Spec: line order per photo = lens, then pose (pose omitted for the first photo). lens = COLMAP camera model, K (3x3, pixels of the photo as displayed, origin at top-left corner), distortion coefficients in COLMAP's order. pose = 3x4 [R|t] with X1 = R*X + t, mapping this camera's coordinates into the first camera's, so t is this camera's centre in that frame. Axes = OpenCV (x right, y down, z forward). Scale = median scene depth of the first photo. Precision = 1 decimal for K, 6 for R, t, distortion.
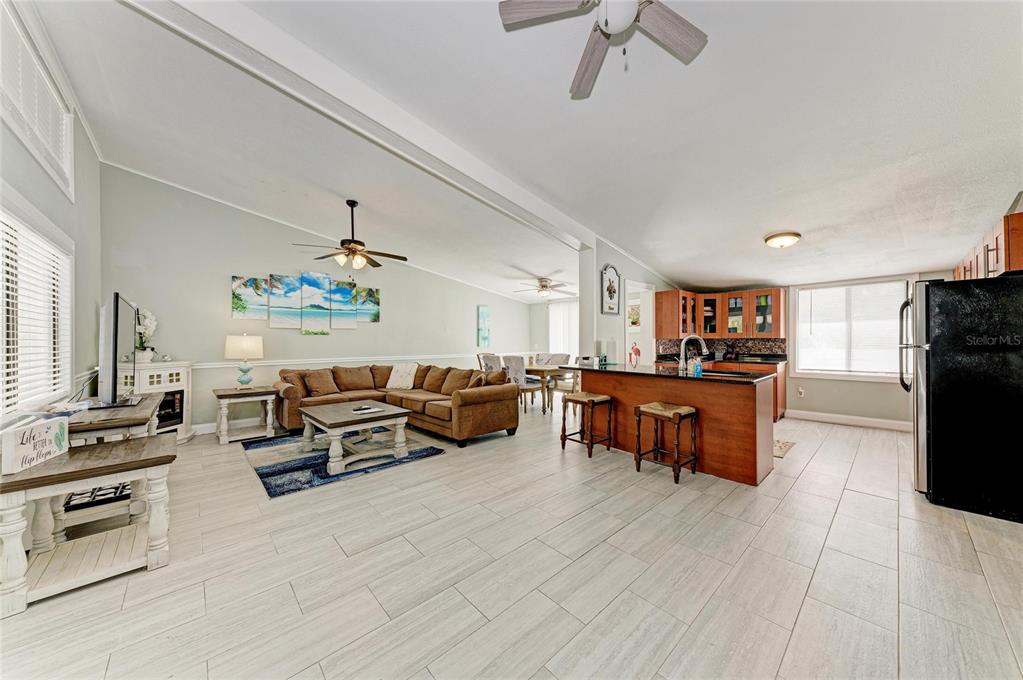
lens RADIAL K [[347.0, 0, 512.5], [0, 347.0, 338.8], [0, 0, 1]] dist [0.016958, -0.003228]
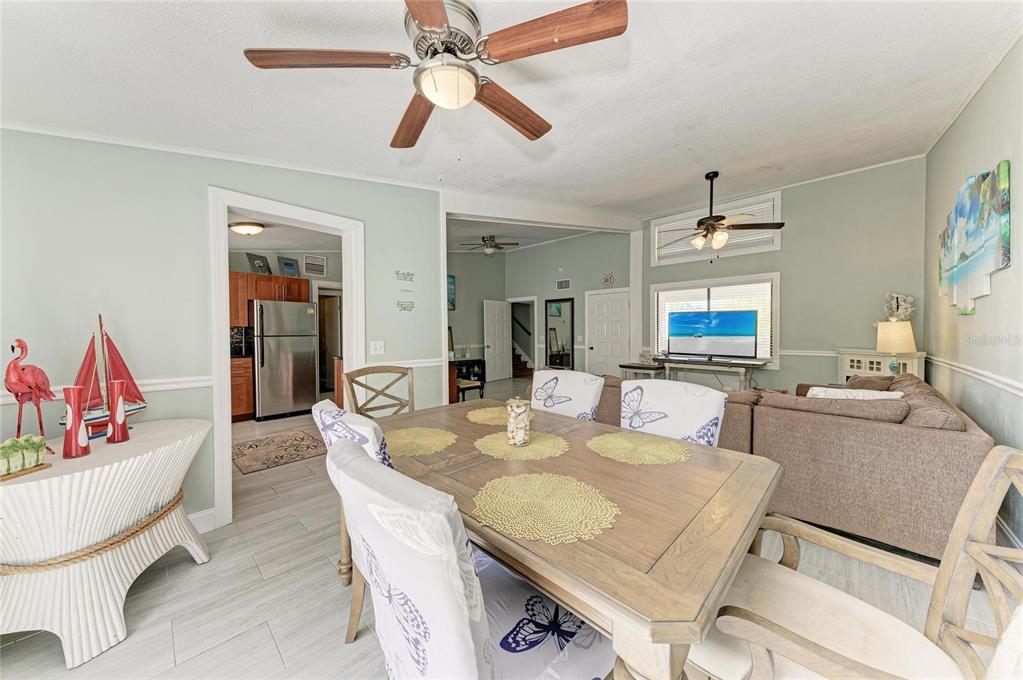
lens RADIAL K [[347.0, 0, 508.9], [0, 347.0, 335.7], [0, 0, 1]] dist [0.016958, -0.003228]
pose [[-0.998749, 0.008367, -0.049295, 0.092566], [0.008167, 0.999958, 0.004267, 0.011903], [0.049329, 0.003859, -0.998775, 1.712849]]
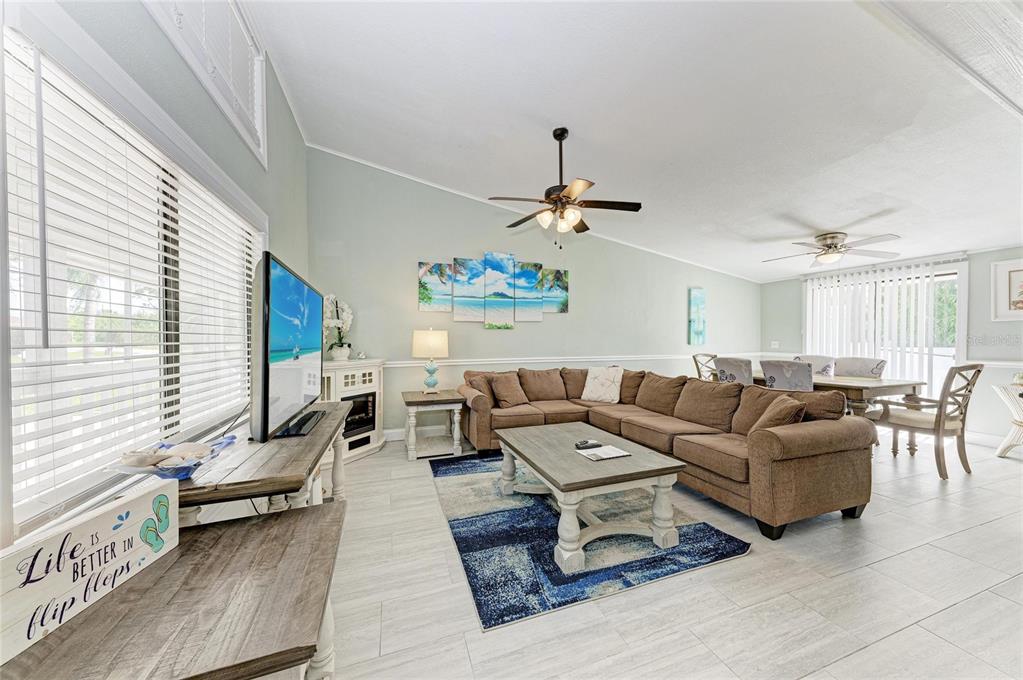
lens RADIAL K [[347.0, 0, 512.1], [0, 347.0, 338.4], [0, 0, 1]] dist [0.016958, -0.003228]
pose [[0.919571, 0.001794, -0.392920, -0.253466], [0.001943, 0.999957, 0.009112, 0.003617], [0.392920, -0.009142, 0.919527, 0.303561]]
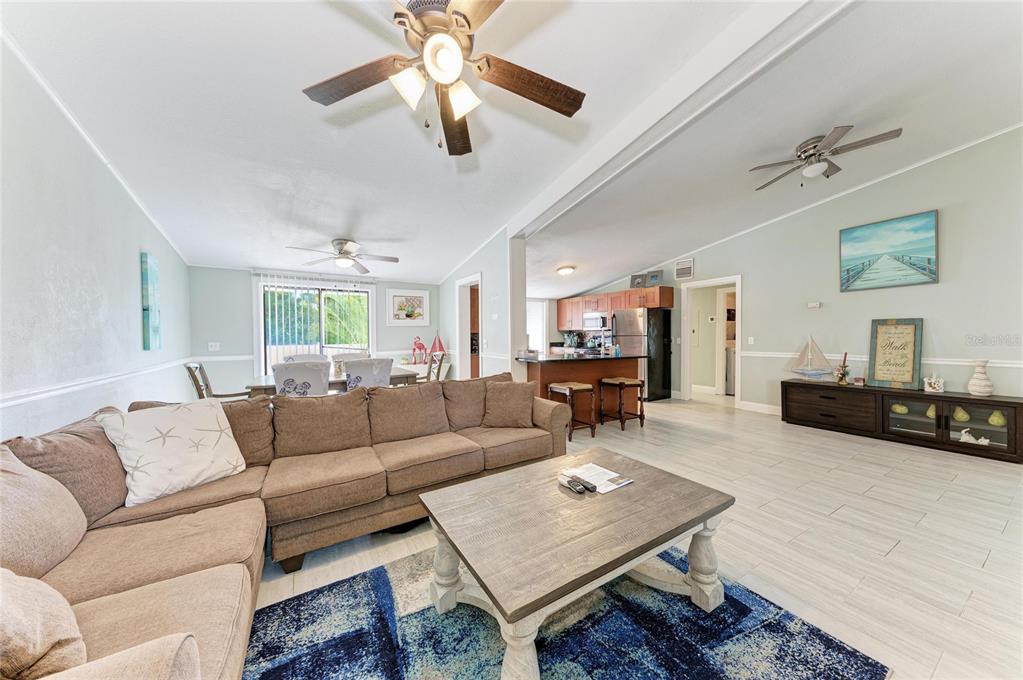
lens RADIAL K [[347.0, 0, 511.6], [0, 347.0, 339.9], [0, 0, 1]] dist [0.016958, -0.003228]
pose [[0.196621, -0.012469, 0.980400, -0.709464], [0.002897, 0.999922, 0.012136, 0.011150], [-0.980475, 0.000454, 0.196642, 0.801090]]
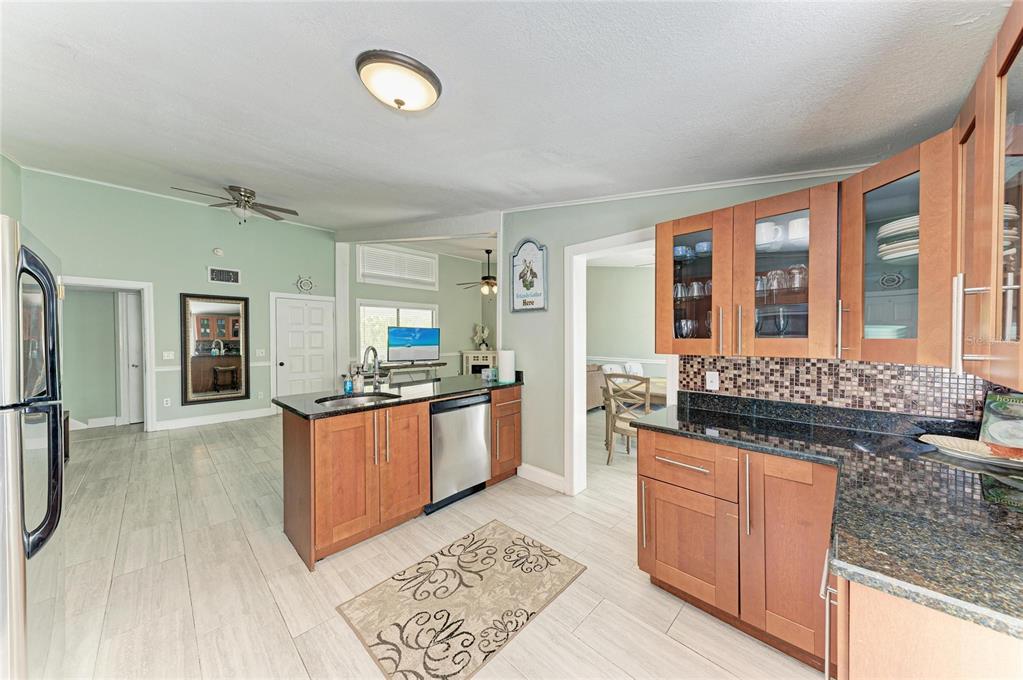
lens RADIAL K [[347.0, 0, 513.4], [0, 347.0, 341.4], [0, 0, 1]] dist [0.016958, -0.003228]
pose [[0.054476, 0.018868, -0.998337, 0.965895], [0.005023, 0.999804, 0.019170, -0.024746], [0.998502, -0.006059, 0.054371, 0.939381]]
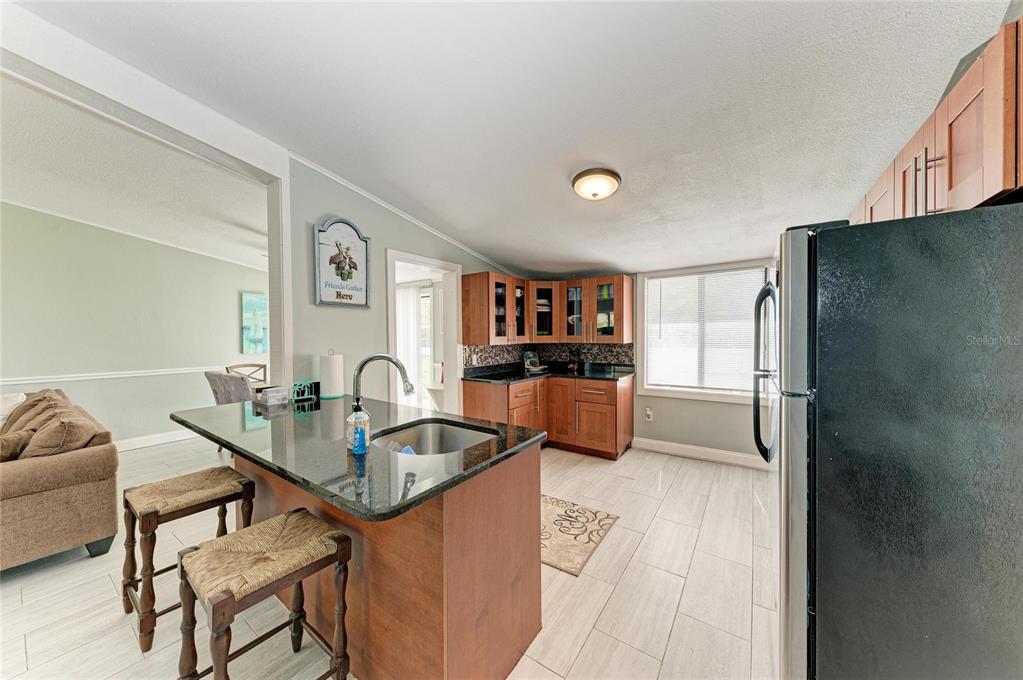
lens RADIAL K [[347.0, 0, 514.5], [0, 347.0, 335.7], [0, 0, 1]] dist [0.016958, -0.003228]
pose [[0.975006, -0.001761, 0.222172, 0.431030], [0.000524, 0.999984, 0.005624, -0.025408], [-0.222178, -0.005367, 0.974991, 0.388538]]
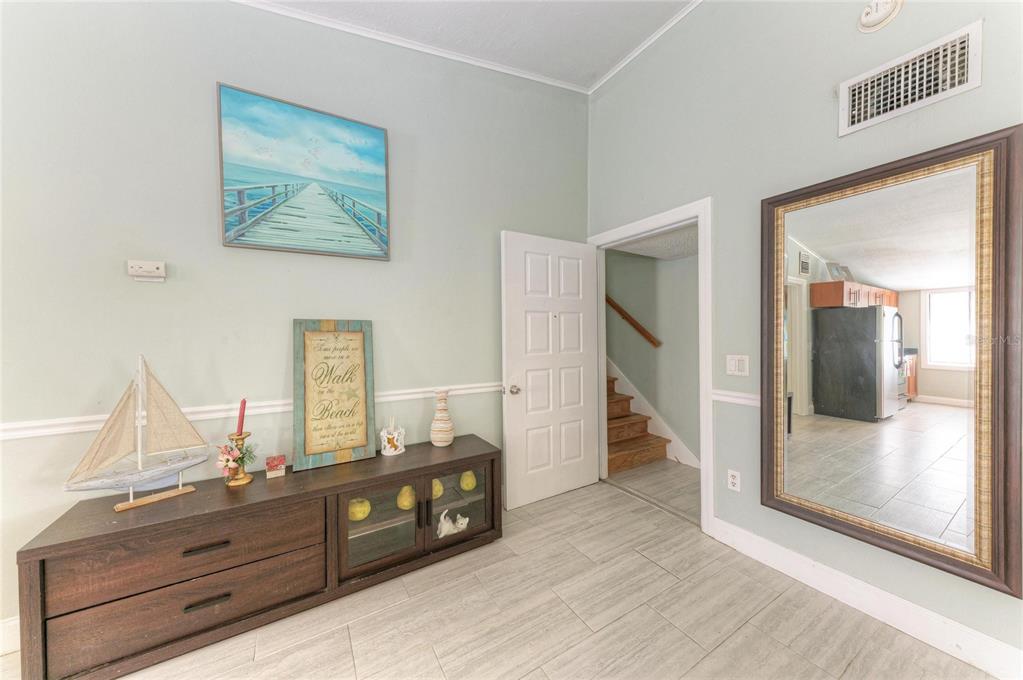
lens RADIAL K [[347.0, 0, 511.6], [0, 347.0, 335.4], [0, 0, 1]] dist [0.016958, -0.003228]
pose [[-0.981244, 0.010721, 0.192471, 0.028069], [0.010519, 0.999943, -0.002073, -0.004820], [-0.192482, -0.000009, -0.981301, 0.422380]]
